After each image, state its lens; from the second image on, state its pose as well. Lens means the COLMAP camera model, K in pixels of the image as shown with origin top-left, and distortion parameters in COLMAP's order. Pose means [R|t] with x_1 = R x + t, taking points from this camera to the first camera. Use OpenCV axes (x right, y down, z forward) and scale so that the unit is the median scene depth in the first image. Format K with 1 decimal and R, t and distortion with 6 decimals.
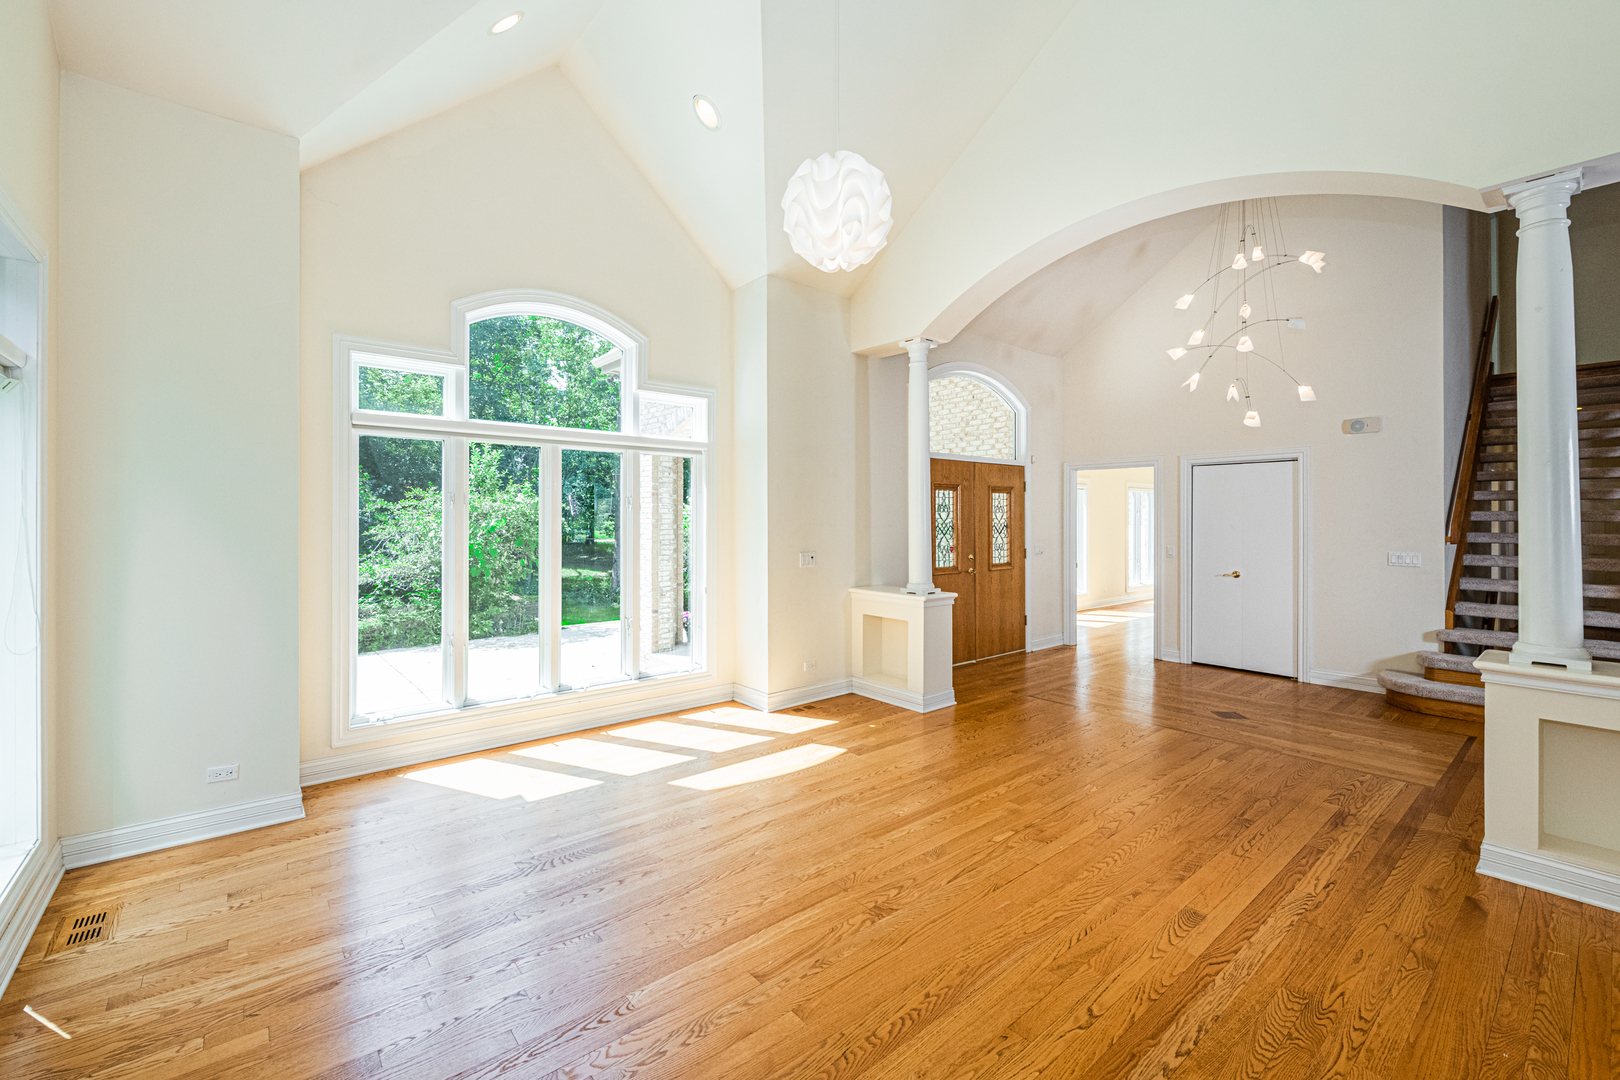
lens RADIAL K [[679.4, 0, 794.9], [0, 679.4, 518.3], [0, 0, 1]] dist [-0.002612, -0.000286]
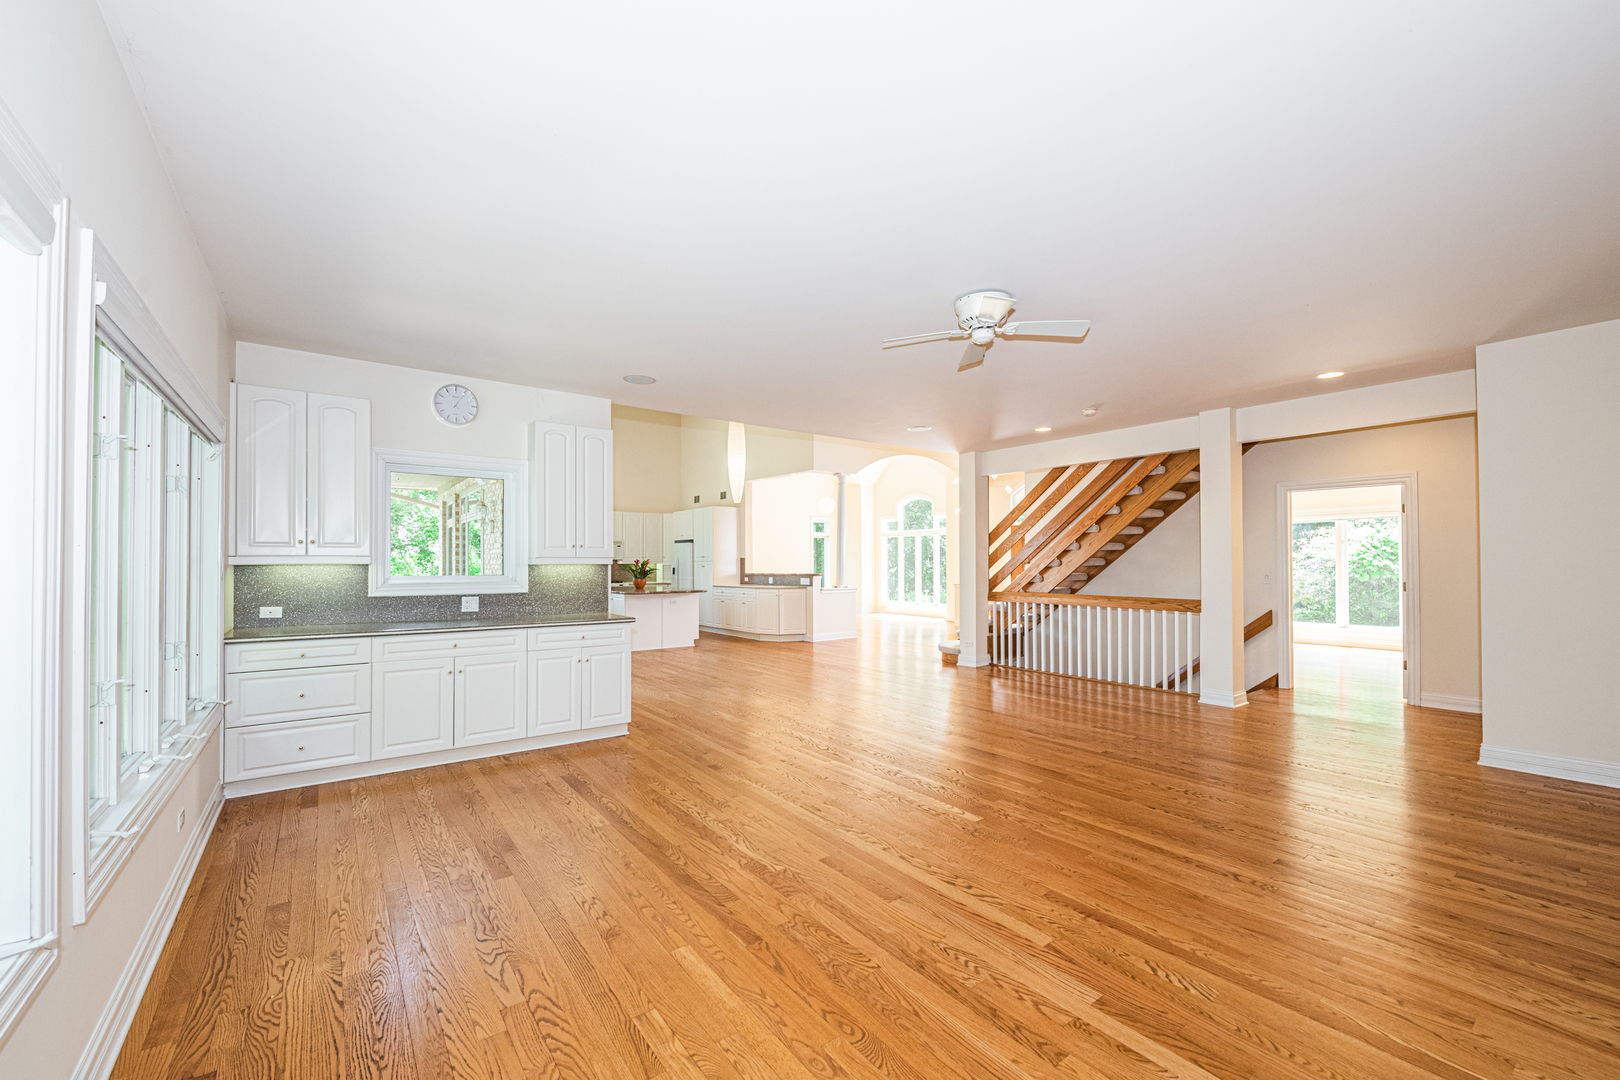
lens RADIAL K [[675.5, 0, 803.3], [0, 675.5, 553.5], [0, 0, 1]] dist [-0.008404, -0.000461]
pose [[-0.036660, -0.012126, -0.999254, 4.026588], [0.000954, 0.999926, -0.012169, 0.040223], [0.999327, -0.001400, -0.036646, 0.644544]]
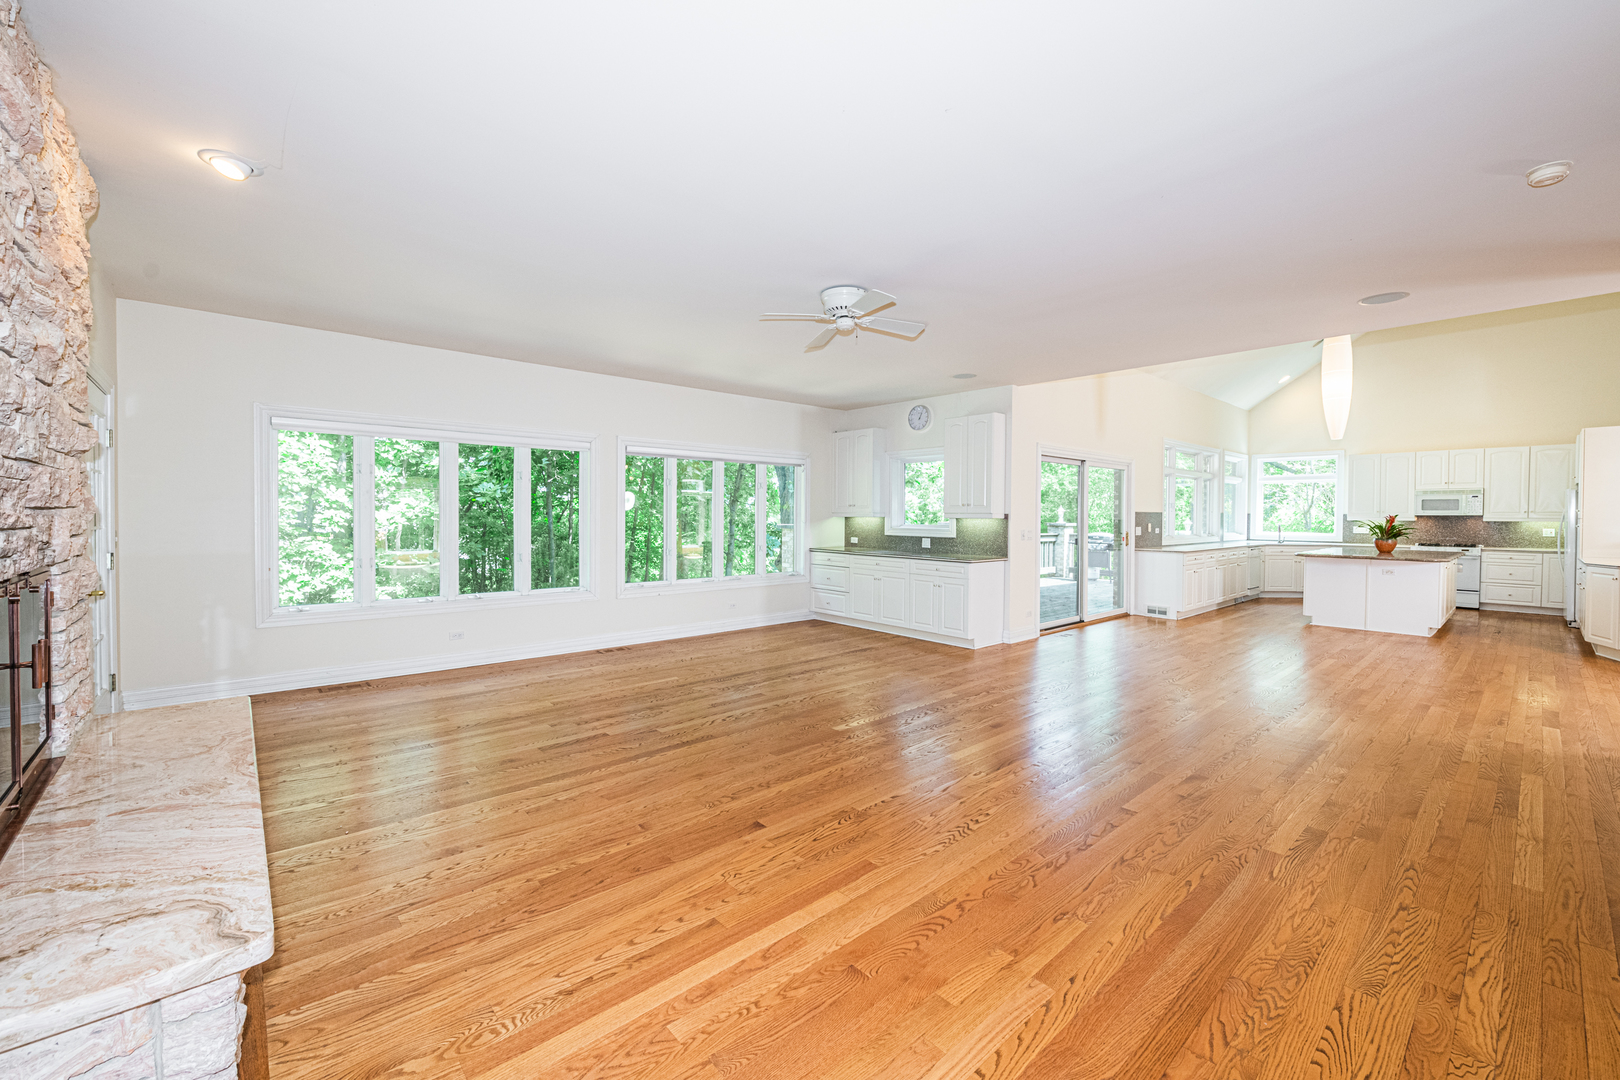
lens RADIAL K [[644.8, 0, 796.7], [0, 644.8, 537.2], [0, 0, 1]] dist [-0.002831, -0.000505]
pose [[-0.999683, -0.003914, -0.024875, 3.119682], [-0.004854, 0.999273, 0.037812, 0.031497], [0.024709, 0.037921, -0.998975, 2.014334]]
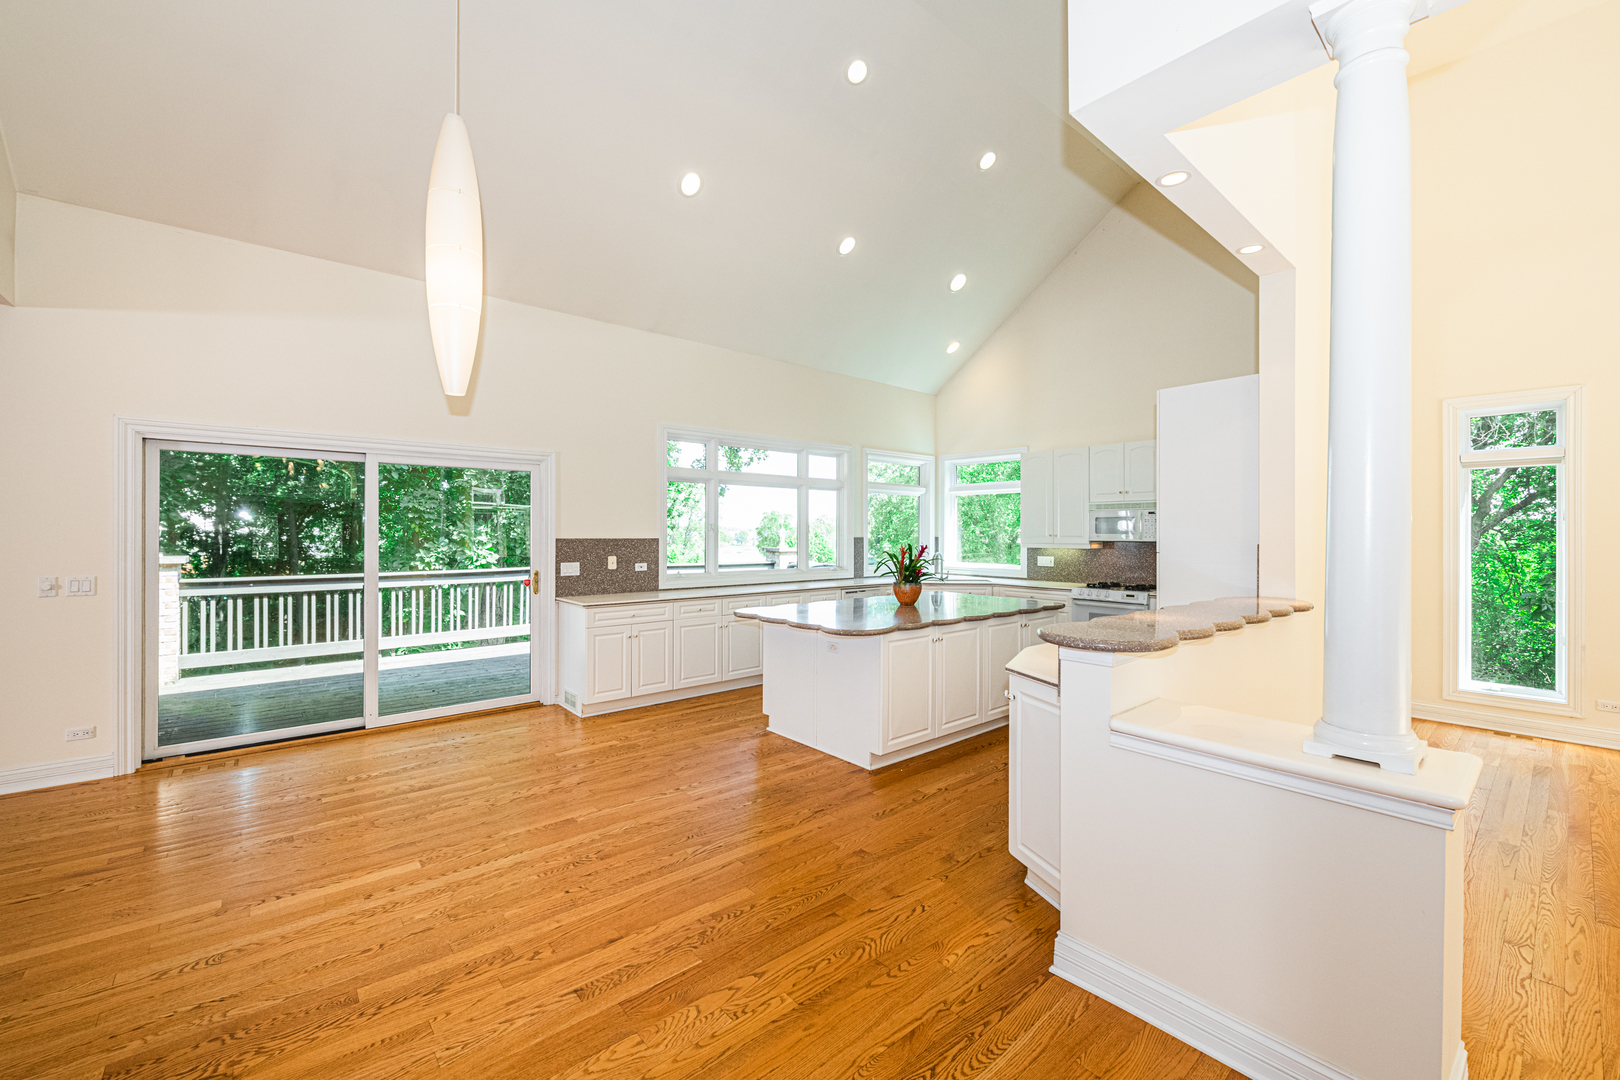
lens RADIAL K [[658.9, 0, 828.6], [0, 658.9, 532.2], [0, 0, 1]] dist [-0.004661, -0.000560]
pose [[-0.999397, -0.003534, -0.034549, 1.209786], [-0.003586, 0.999993, 0.001445, 0.005162], [0.034544, 0.001568, -0.999402, 1.176930]]
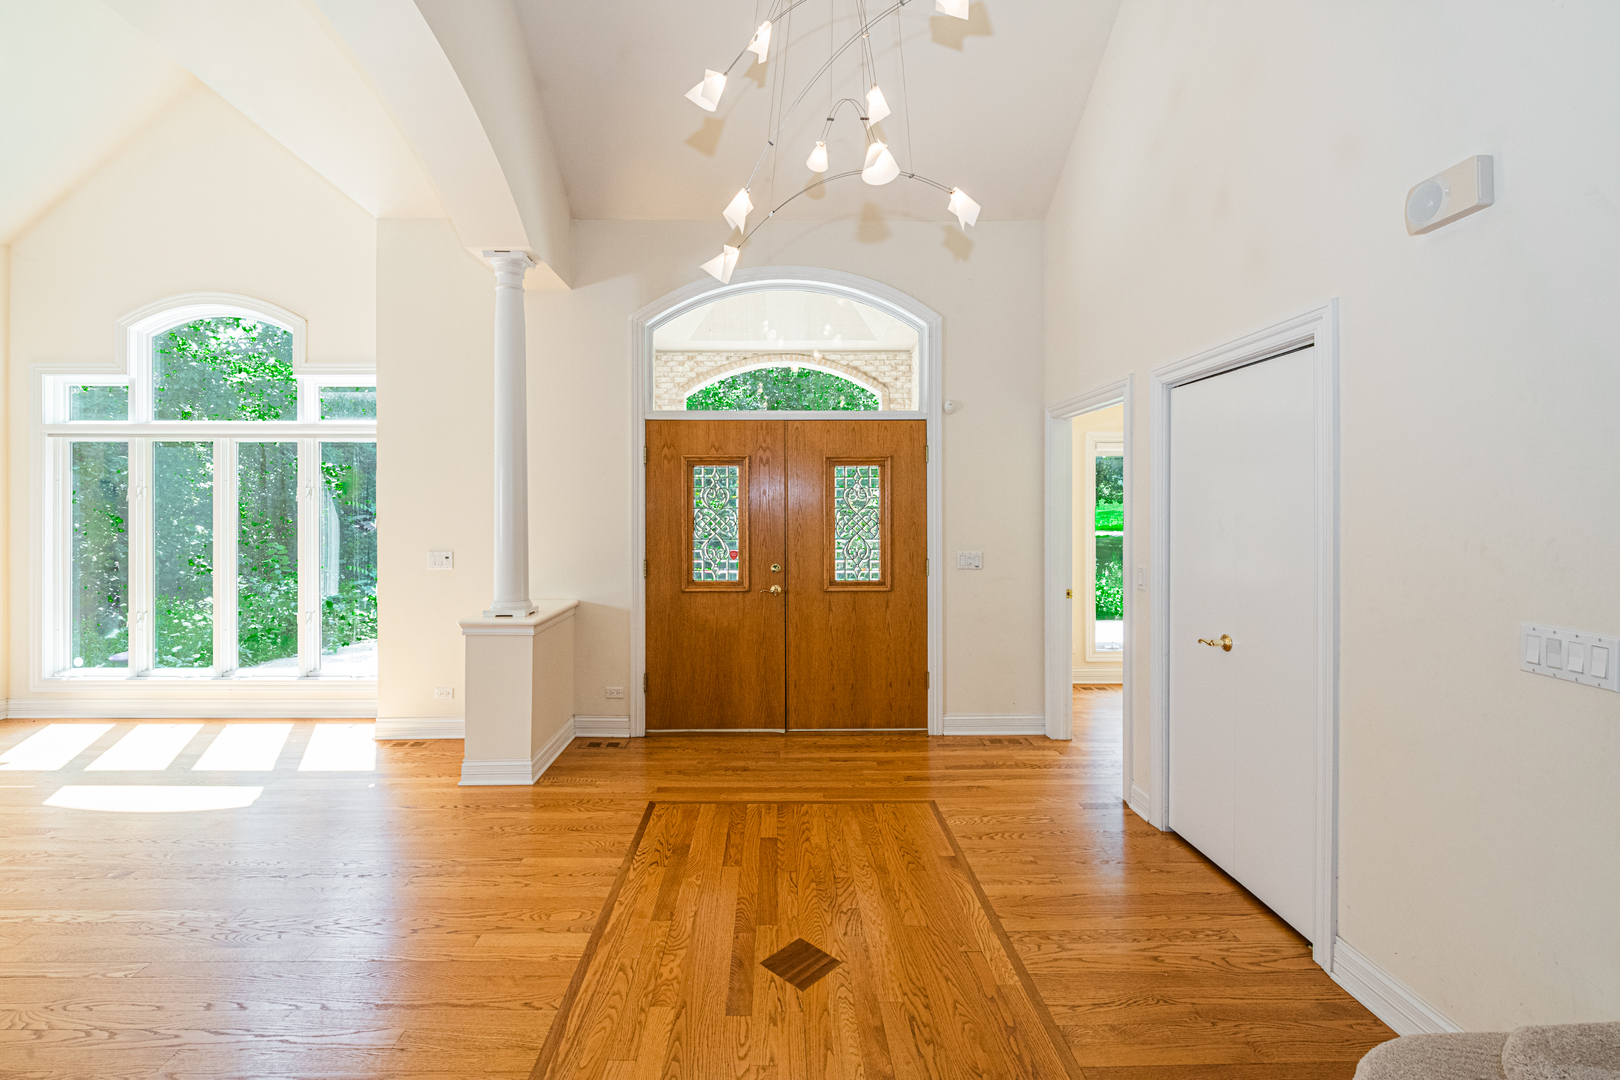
lens RADIAL K [[695.5, 0, 785.2], [0, 695.5, 514.1], [0, 0, 1]] dist [-0.003547, -0.001085]
pose [[0.779947, 0.001851, -0.625843, 1.214780], [0.000507, 0.999993, 0.003590, 0.005808], [0.625845, -0.003117, 0.779941, 0.875979]]
